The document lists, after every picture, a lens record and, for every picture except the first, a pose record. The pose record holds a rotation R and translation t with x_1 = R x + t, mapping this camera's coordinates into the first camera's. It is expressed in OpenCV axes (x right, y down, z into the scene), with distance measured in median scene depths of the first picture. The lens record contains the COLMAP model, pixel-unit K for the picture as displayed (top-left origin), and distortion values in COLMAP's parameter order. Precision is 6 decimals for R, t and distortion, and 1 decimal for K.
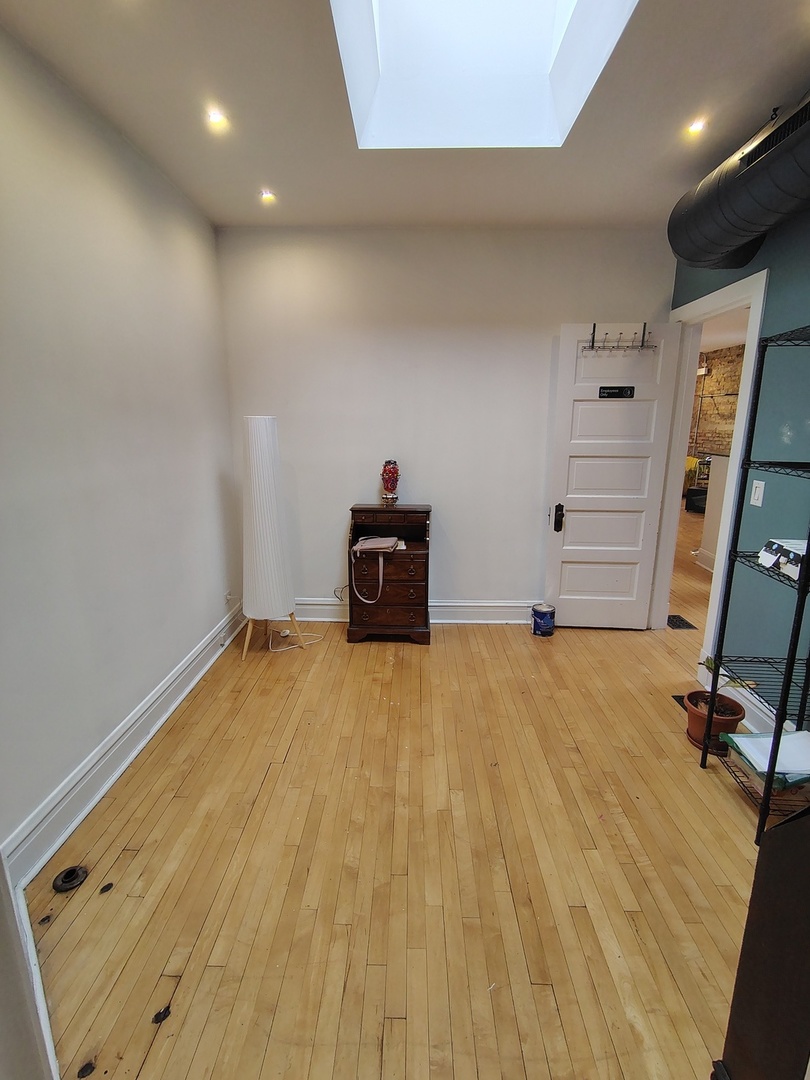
lens RADIAL K [[508.3, 0, 404.4], [0, 508.3, 536.0], [0, 0, 1]] dist [-0.001044, -0.000046]
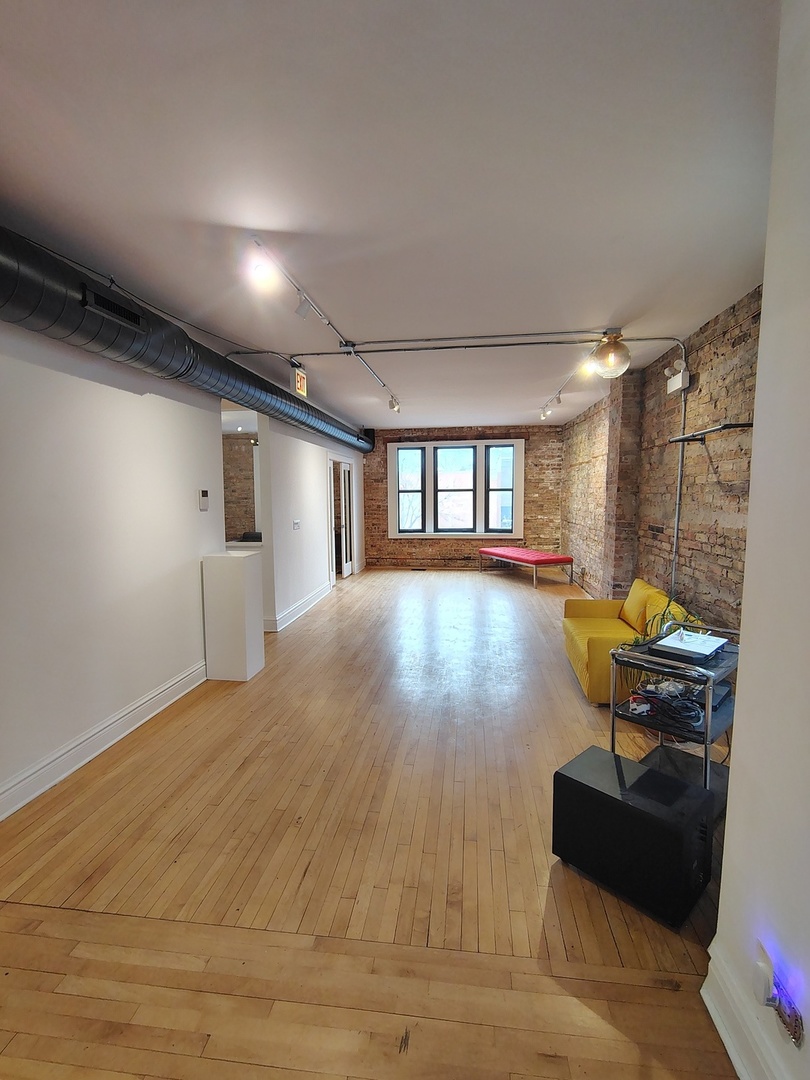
lens RADIAL K [[508.3, 0, 398.4], [0, 508.3, 541.0], [0, 0, 1]] dist [-0.001044, -0.000046]
pose [[0.992294, 0.000996, -0.123899, 0.428450], [-0.017033, 0.991570, -0.128446, -0.146240], [0.122726, 0.129567, 0.983947, 0.607947]]
